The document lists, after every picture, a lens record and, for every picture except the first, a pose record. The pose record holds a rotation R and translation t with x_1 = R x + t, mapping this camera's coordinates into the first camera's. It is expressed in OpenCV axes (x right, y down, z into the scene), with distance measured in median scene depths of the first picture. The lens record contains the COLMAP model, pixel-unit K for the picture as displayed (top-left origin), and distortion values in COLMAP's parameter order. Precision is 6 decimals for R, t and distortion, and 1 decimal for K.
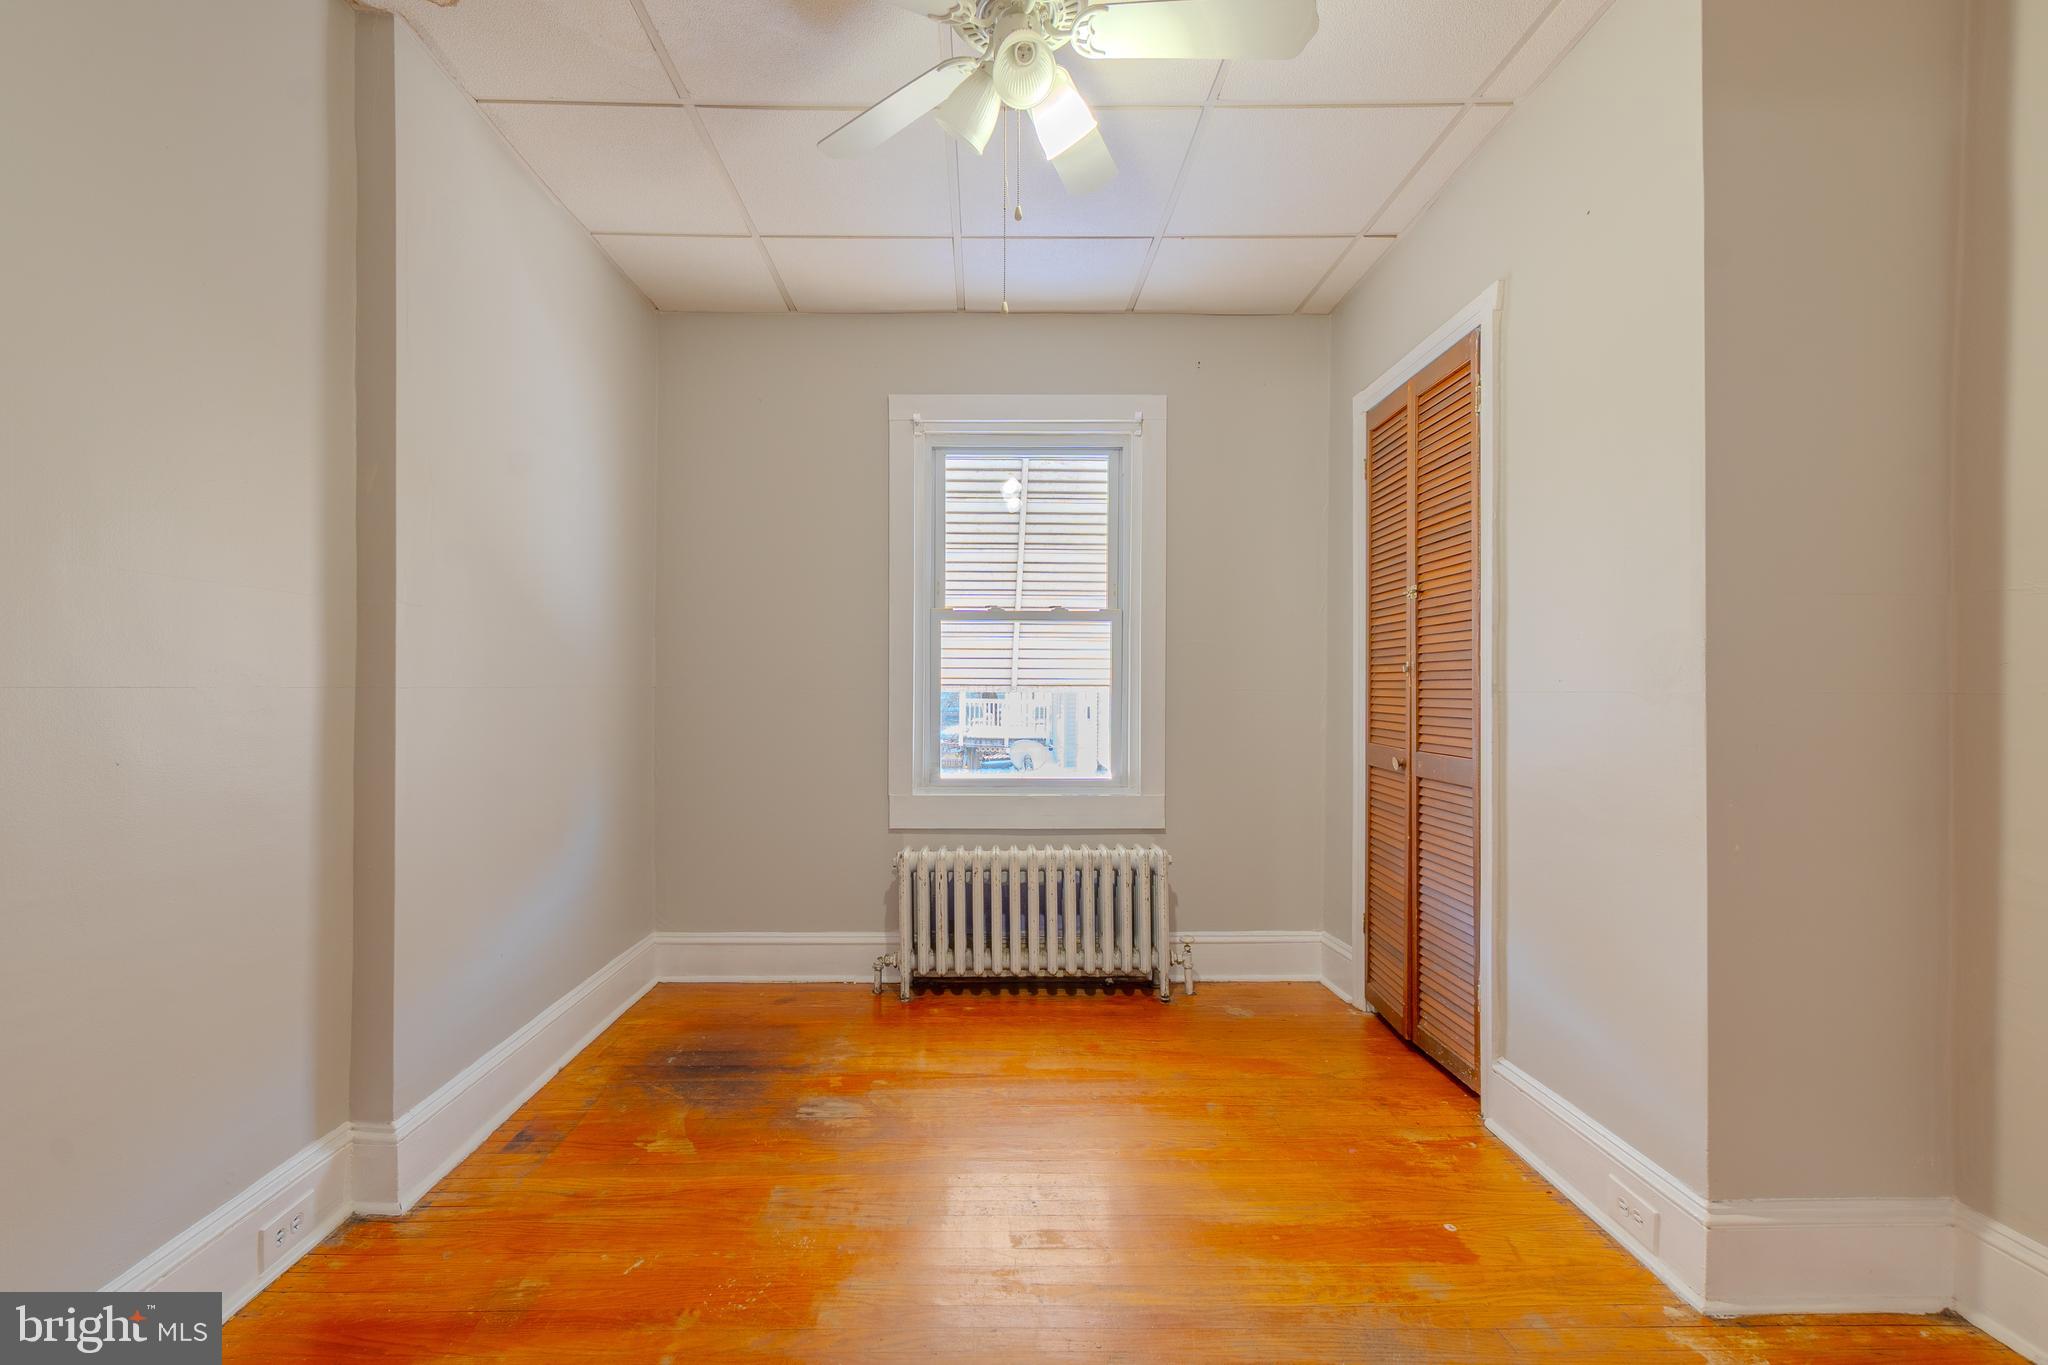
lens RADIAL K [[891.3, 0, 1017.6], [0, 891.3, 690.9], [0, 0, 1]] dist [0.000706, -0.000321]
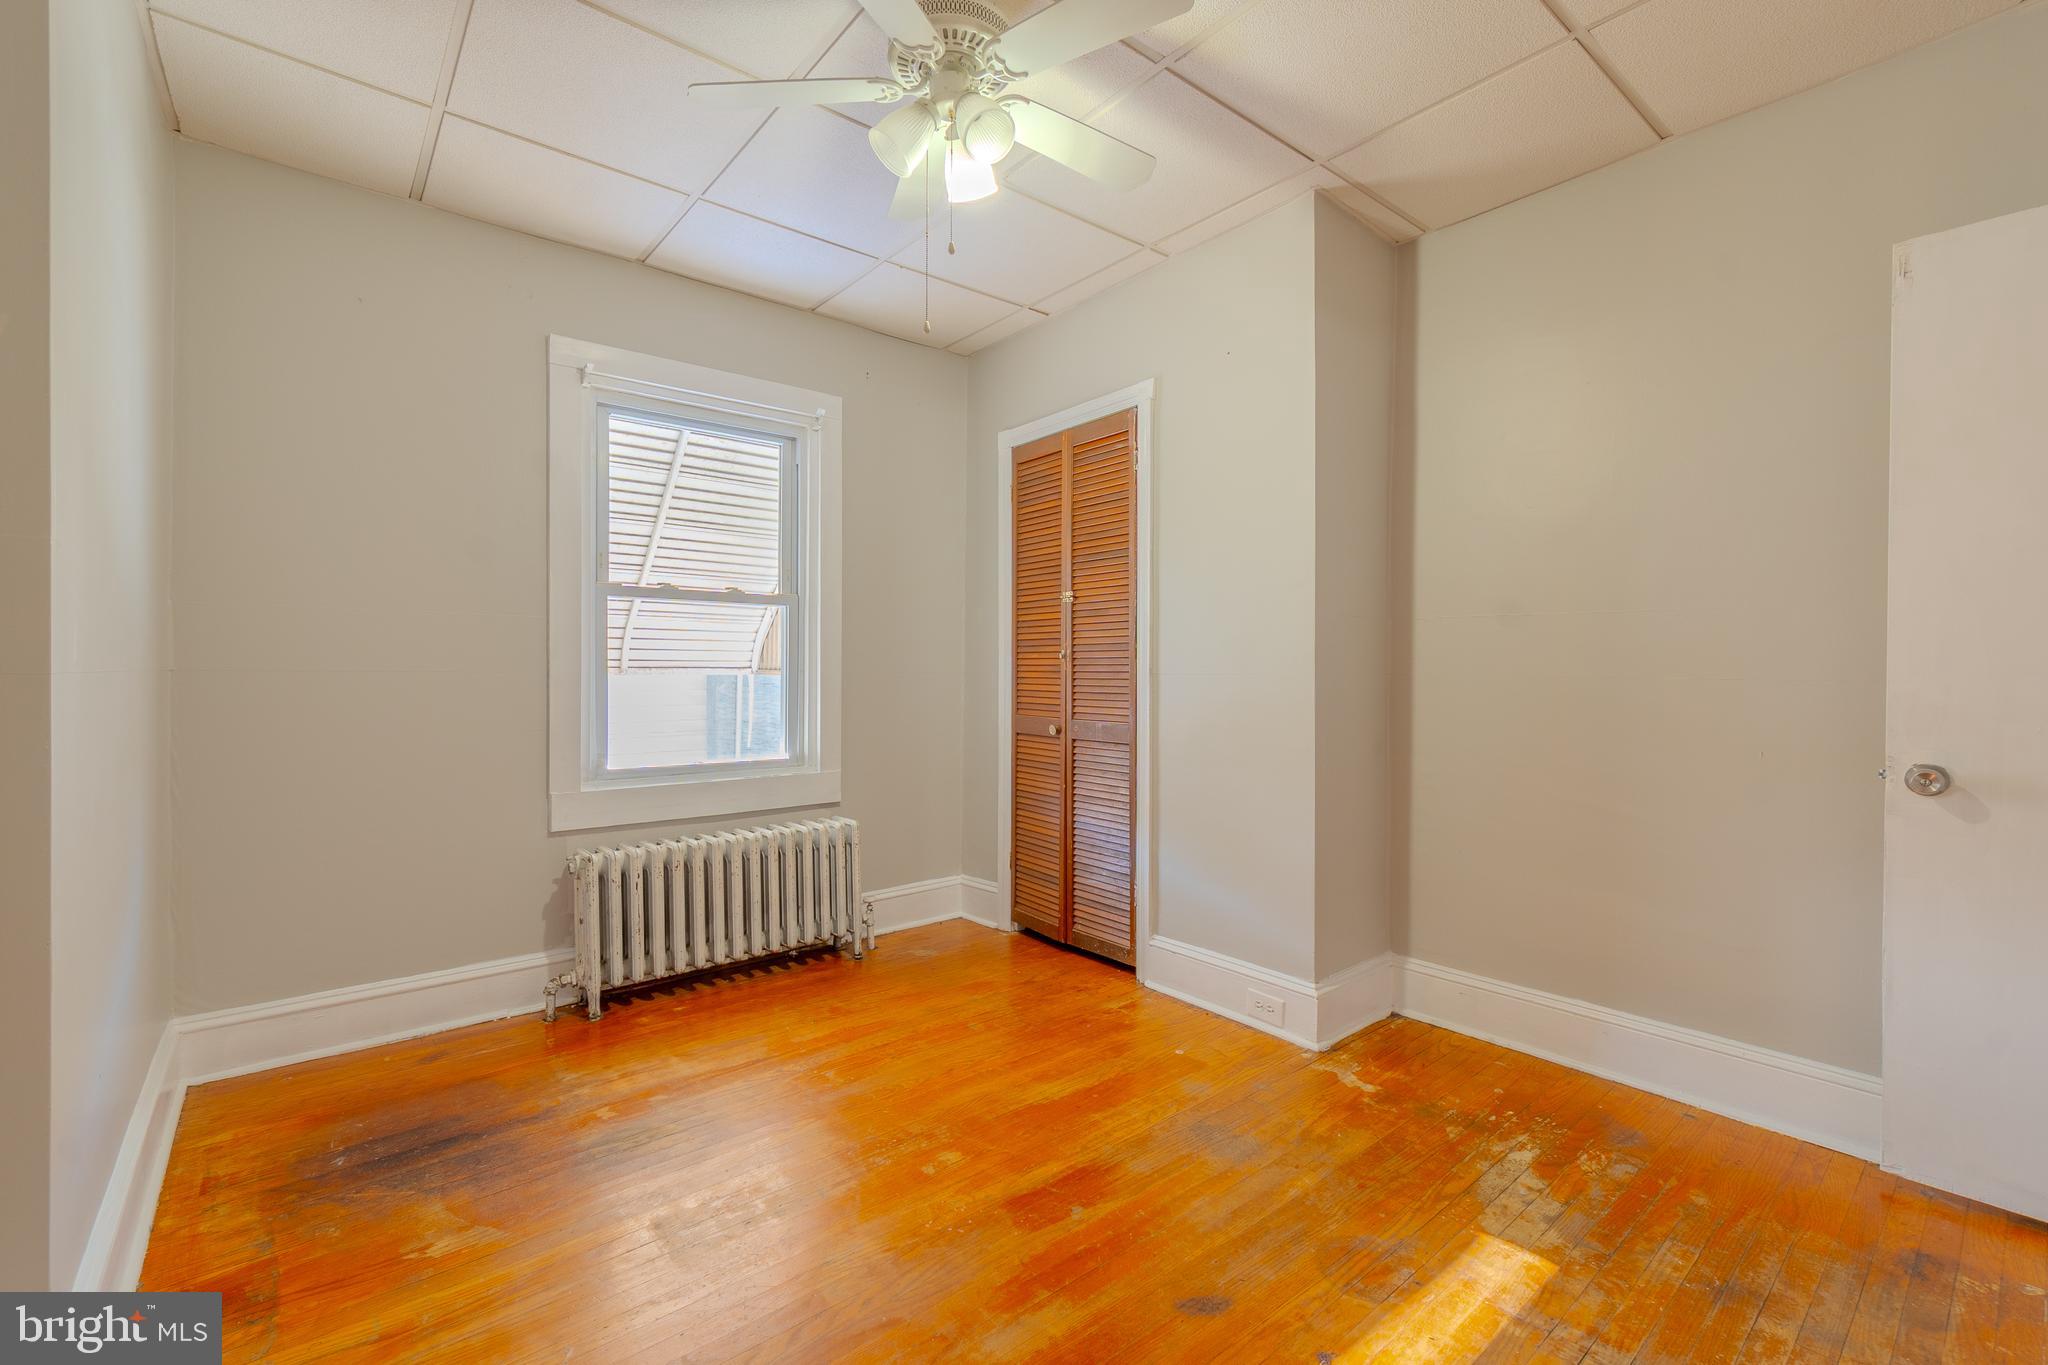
lens RADIAL K [[872.3, 0, 1016.9], [0, 872.3, 678.0], [0, 0, 1]] dist [-0.000288, -0.000823]
pose [[0.777064, -0.006452, 0.629388, -0.362150], [0.001686, 0.999965, 0.008169, -0.002827], [-0.629419, -0.005287, 0.777048, 0.054966]]
